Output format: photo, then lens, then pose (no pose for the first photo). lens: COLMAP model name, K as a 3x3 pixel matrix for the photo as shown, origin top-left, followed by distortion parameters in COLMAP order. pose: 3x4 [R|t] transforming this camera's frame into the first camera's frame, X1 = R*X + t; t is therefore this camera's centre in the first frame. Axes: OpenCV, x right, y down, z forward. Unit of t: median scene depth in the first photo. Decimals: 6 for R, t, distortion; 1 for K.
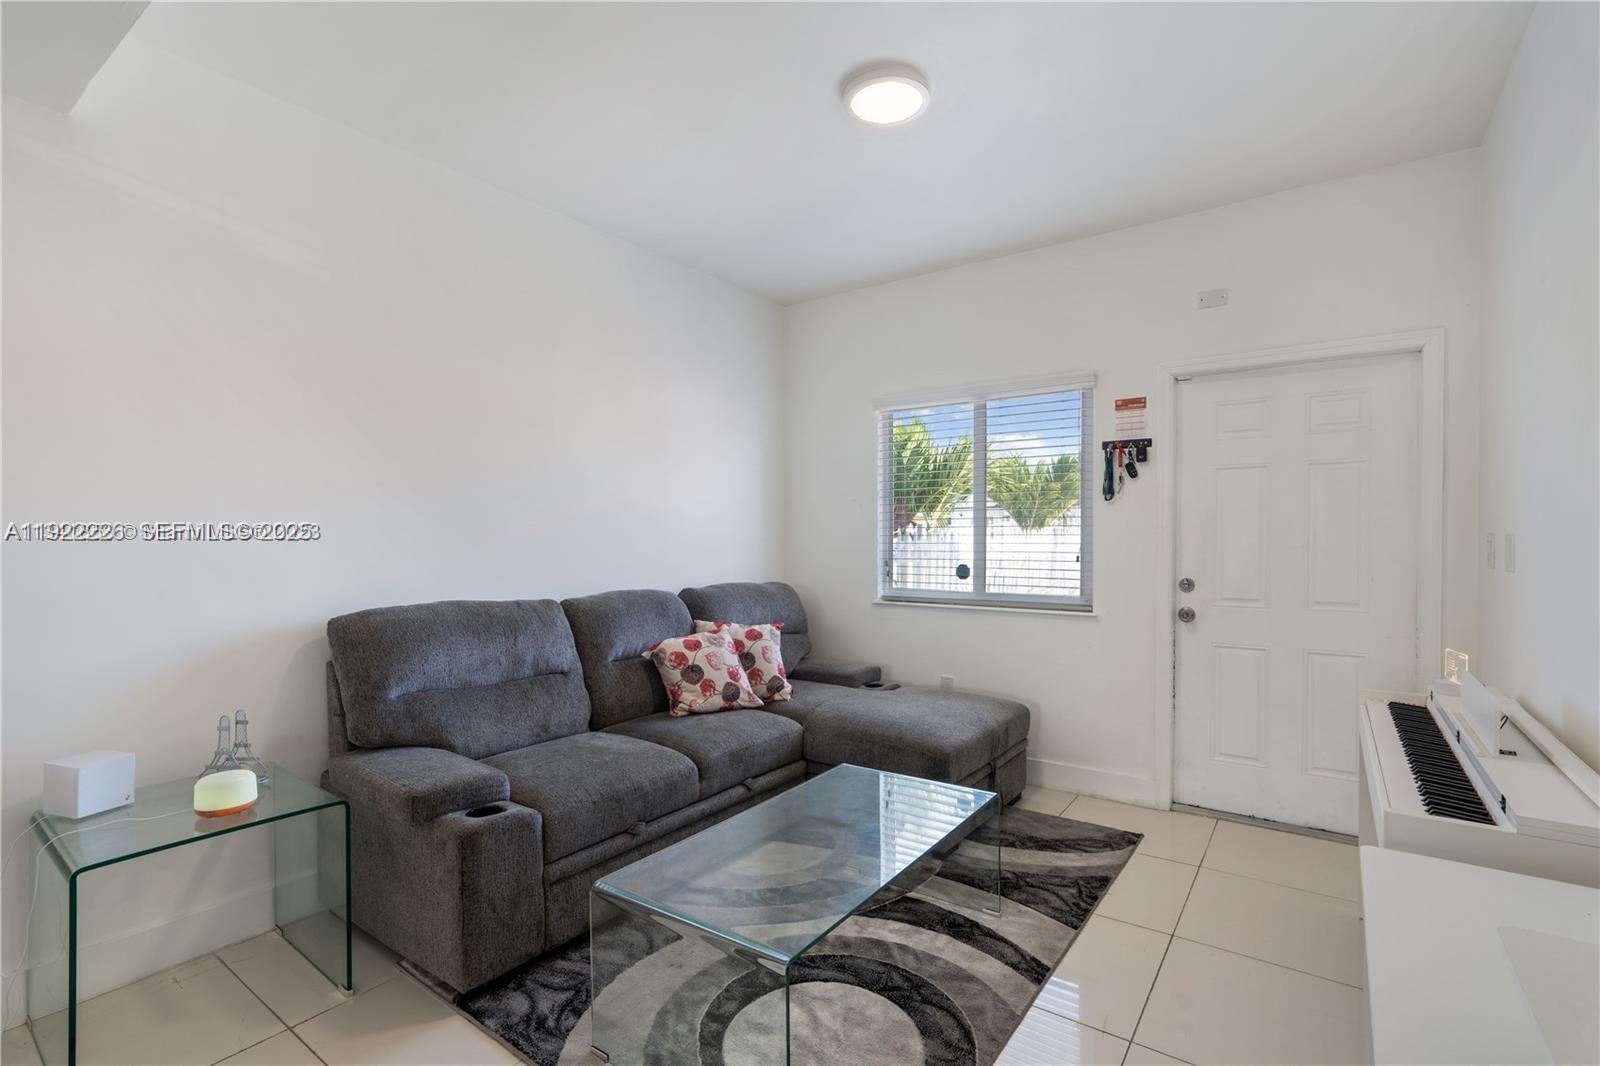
lens RADIAL K [[739.5, 0, 813.3], [0, 739.5, 549.2], [0, 0, 1]] dist [-0.021765, 0.007991]
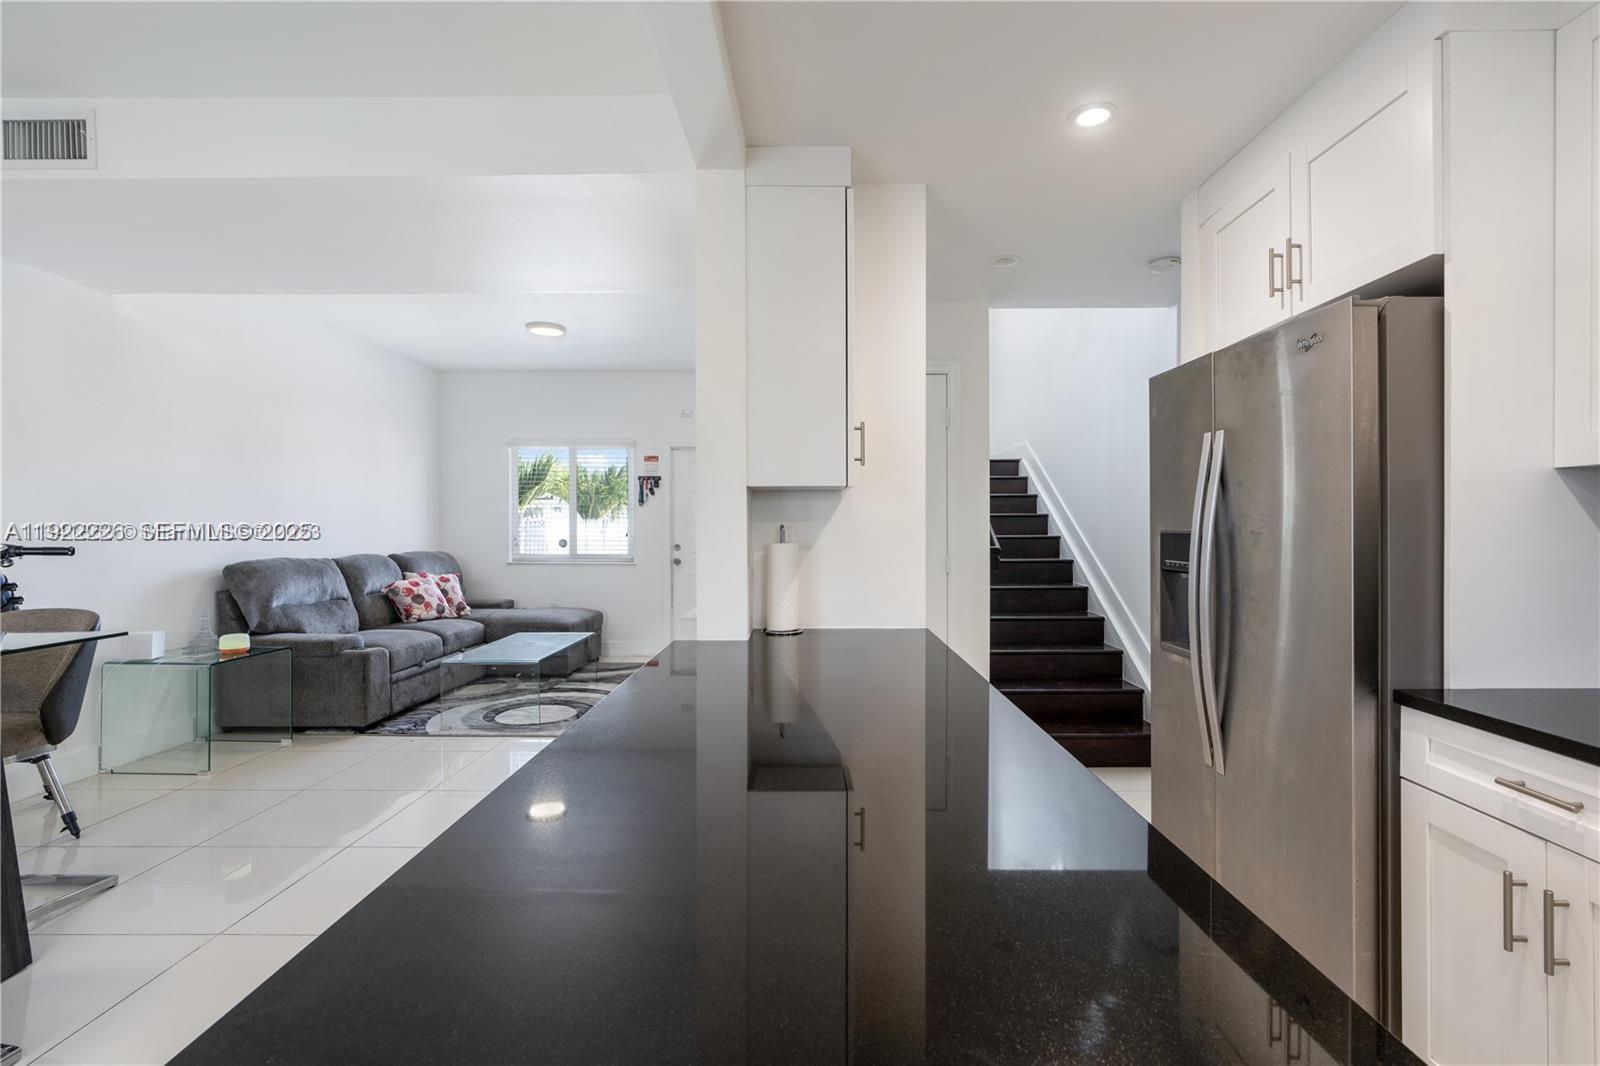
lens RADIAL K [[718.2, 0, 809.7], [0, 718.2, 535.8], [0, 0, 1]] dist [-0.028183, 0.012276]
pose [[0.823141, -0.002028, 0.567834, -0.358656], [0.004668, 0.999984, -0.003197, 0.025999], [-0.567818, 0.005282, 0.823137, -0.942089]]
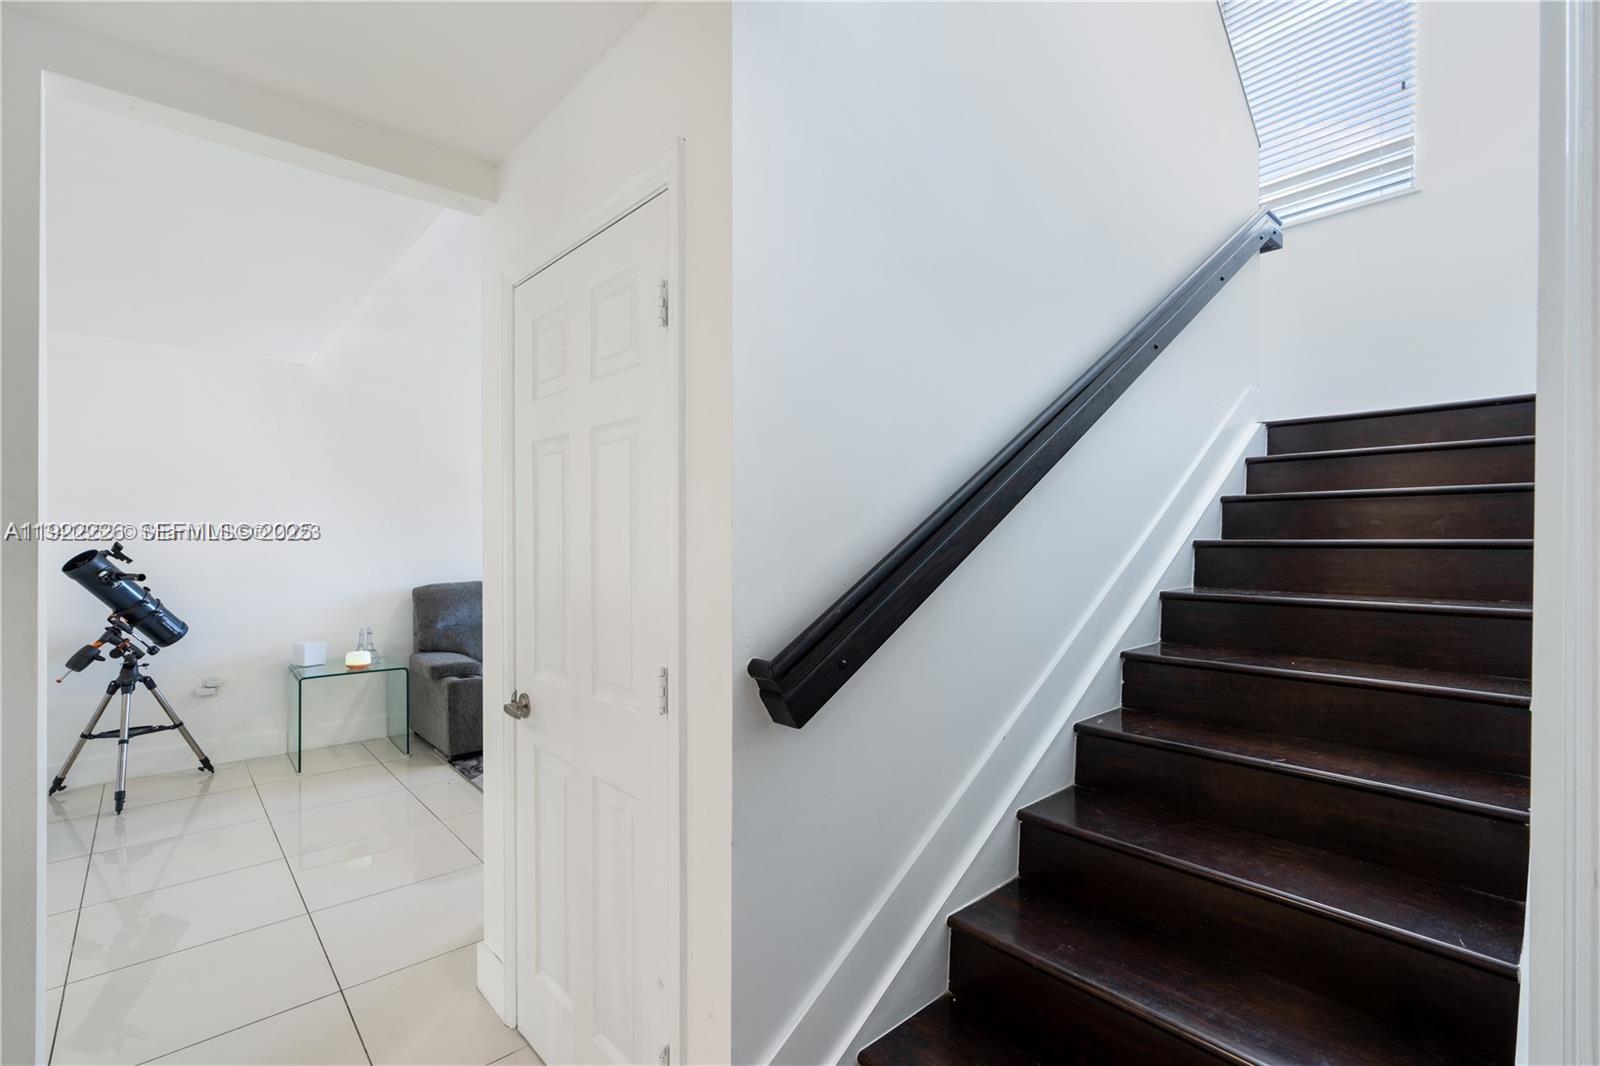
lens RADIAL K [[718.2, 0, 809.7], [0, 718.2, 535.8], [0, 0, 1]] dist [-0.028183, 0.012276]
pose [[0.979493, 0.003341, -0.201452, 0.629699], [-0.006016, 0.999902, -0.012666, -0.025368], [0.201390, 0.013618, 0.979416, -0.556784]]
